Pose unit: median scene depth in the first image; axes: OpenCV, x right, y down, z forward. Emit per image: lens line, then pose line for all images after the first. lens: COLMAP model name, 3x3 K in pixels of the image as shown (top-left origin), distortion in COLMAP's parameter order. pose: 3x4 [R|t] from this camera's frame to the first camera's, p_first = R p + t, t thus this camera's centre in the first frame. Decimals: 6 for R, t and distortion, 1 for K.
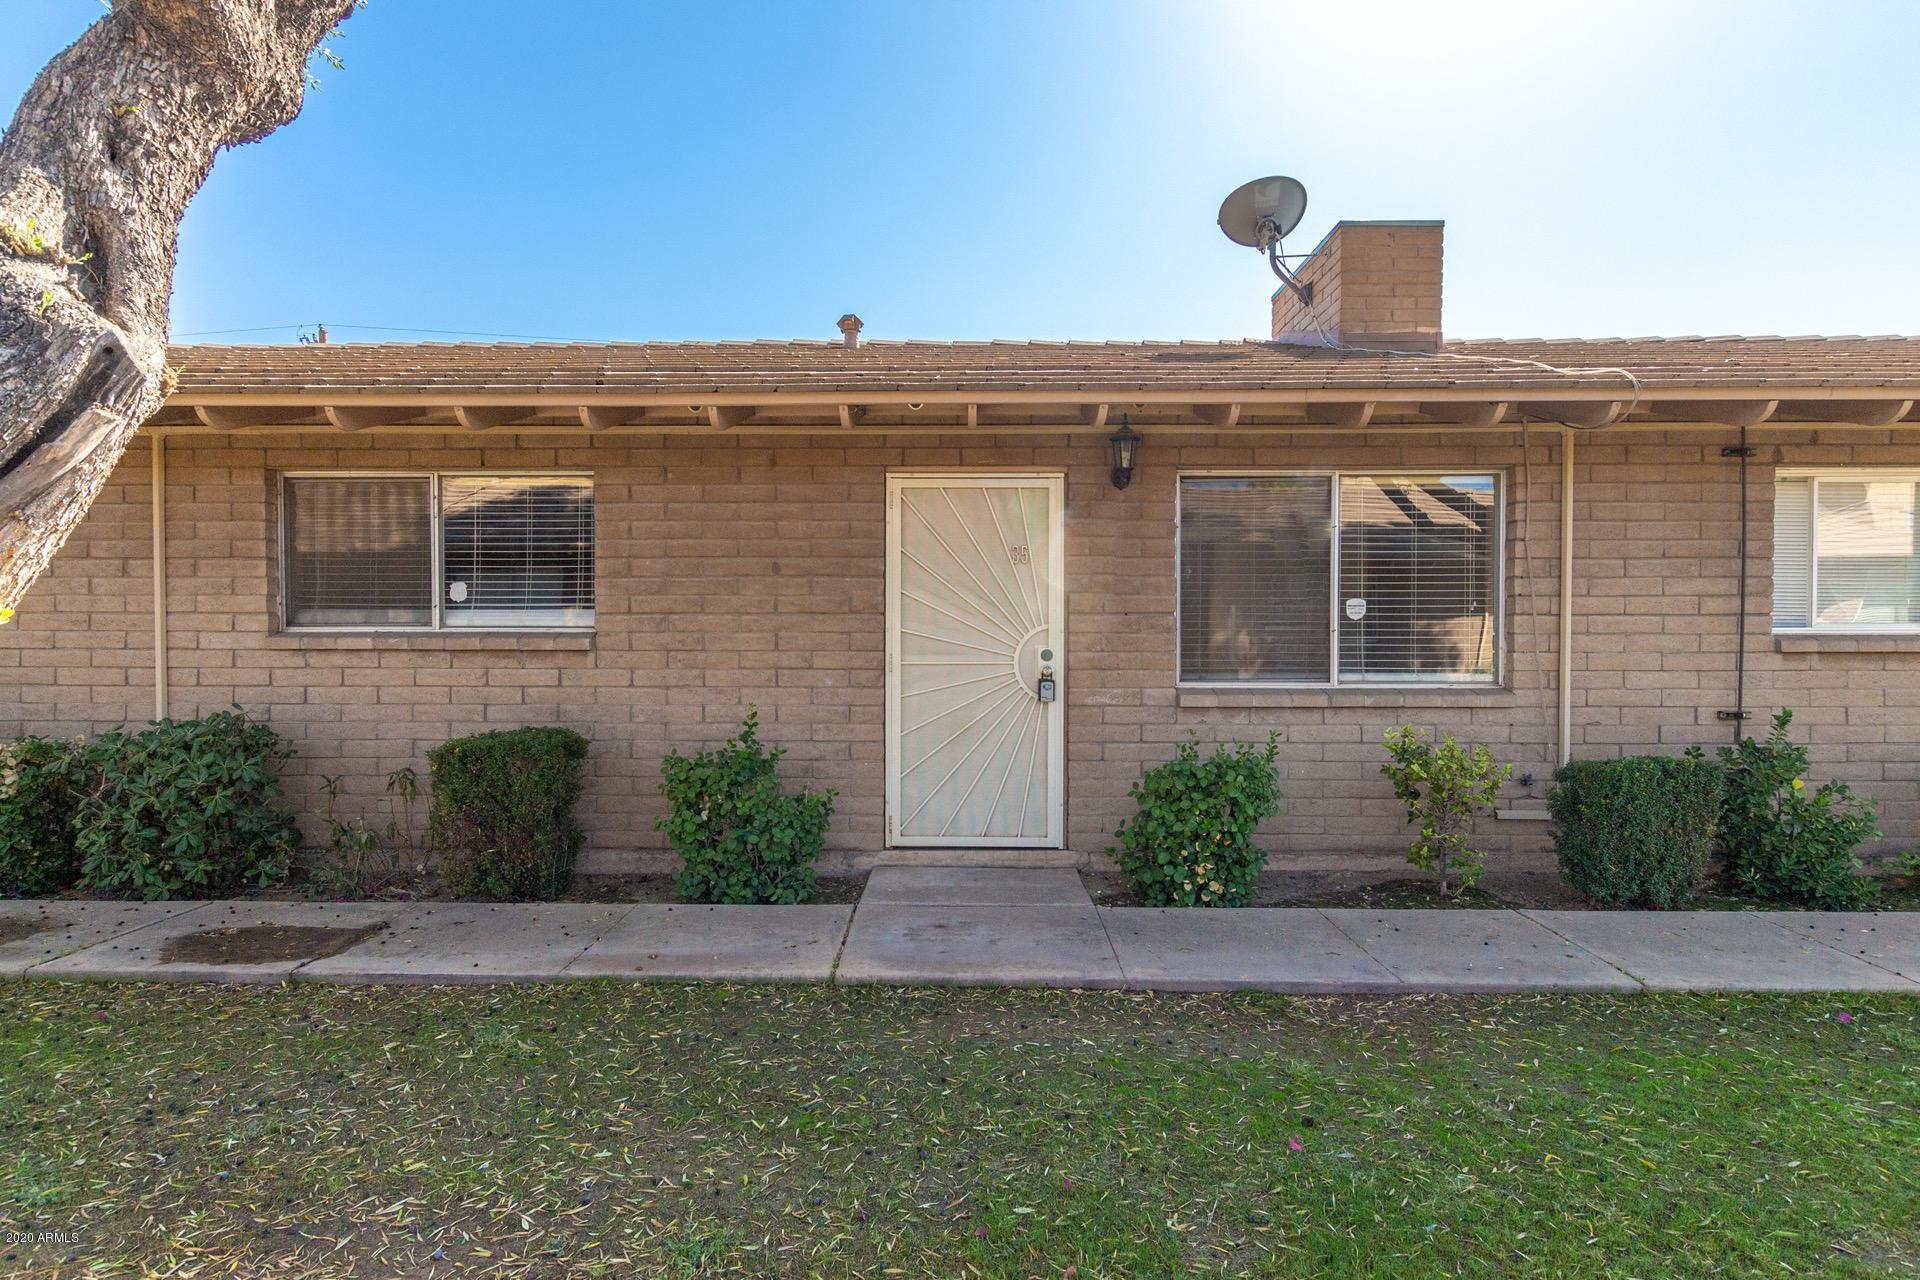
lens RADIAL K [[935.8, 0, 961.0], [0, 935.8, 674.9], [0, 0, 1]] dist [0.002419, 0.000243]
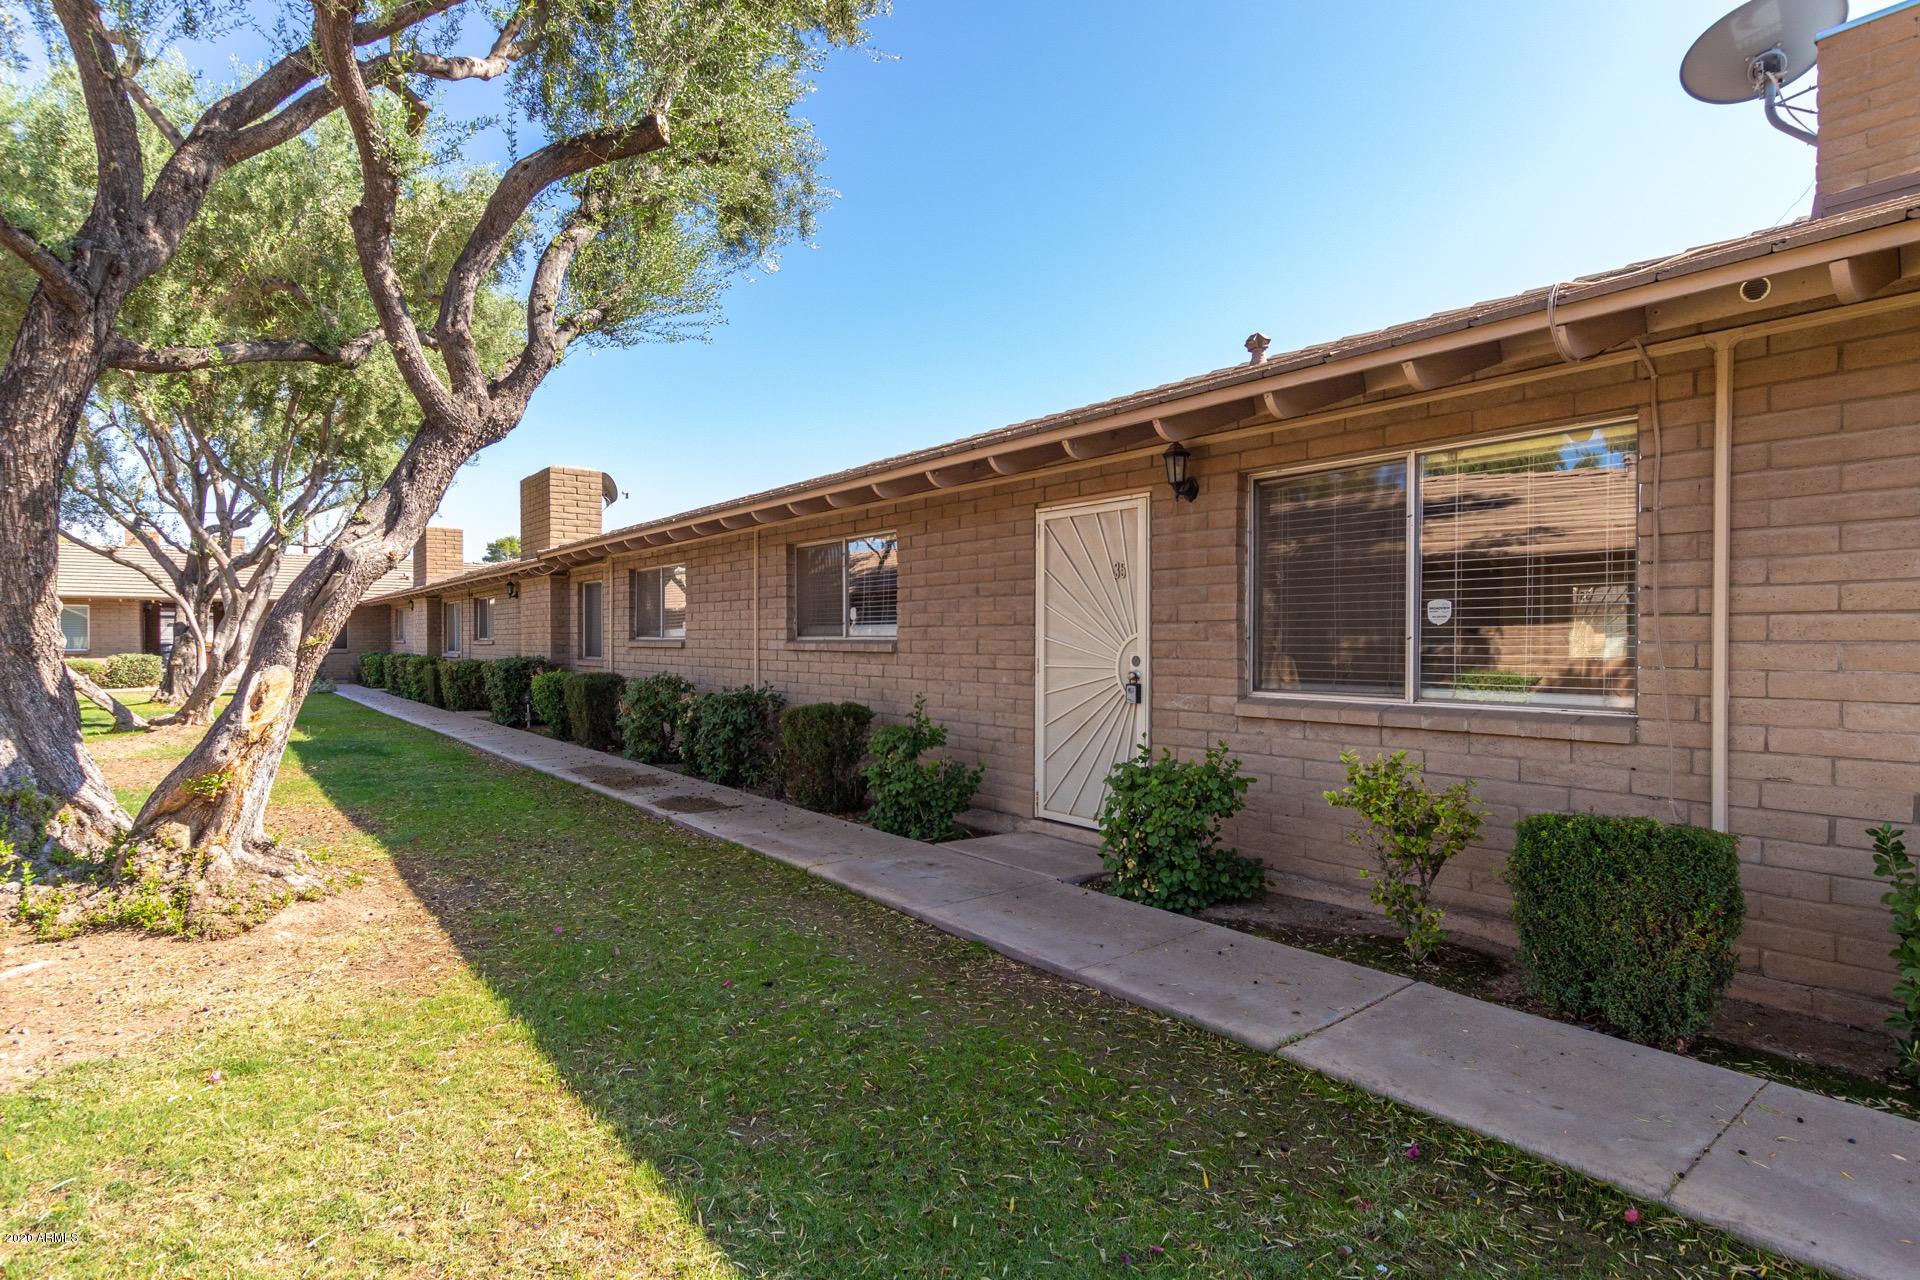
lens RADIAL K [[935.8, 0, 961.0], [0, 935.8, 674.9], [0, 0, 1]] dist [0.002419, 0.000243]
pose [[0.648436, 0.027974, -0.760755, 0.787897], [-0.034644, 0.999374, 0.007219, -0.005841], [0.760480, 0.021674, 0.648999, 0.140077]]
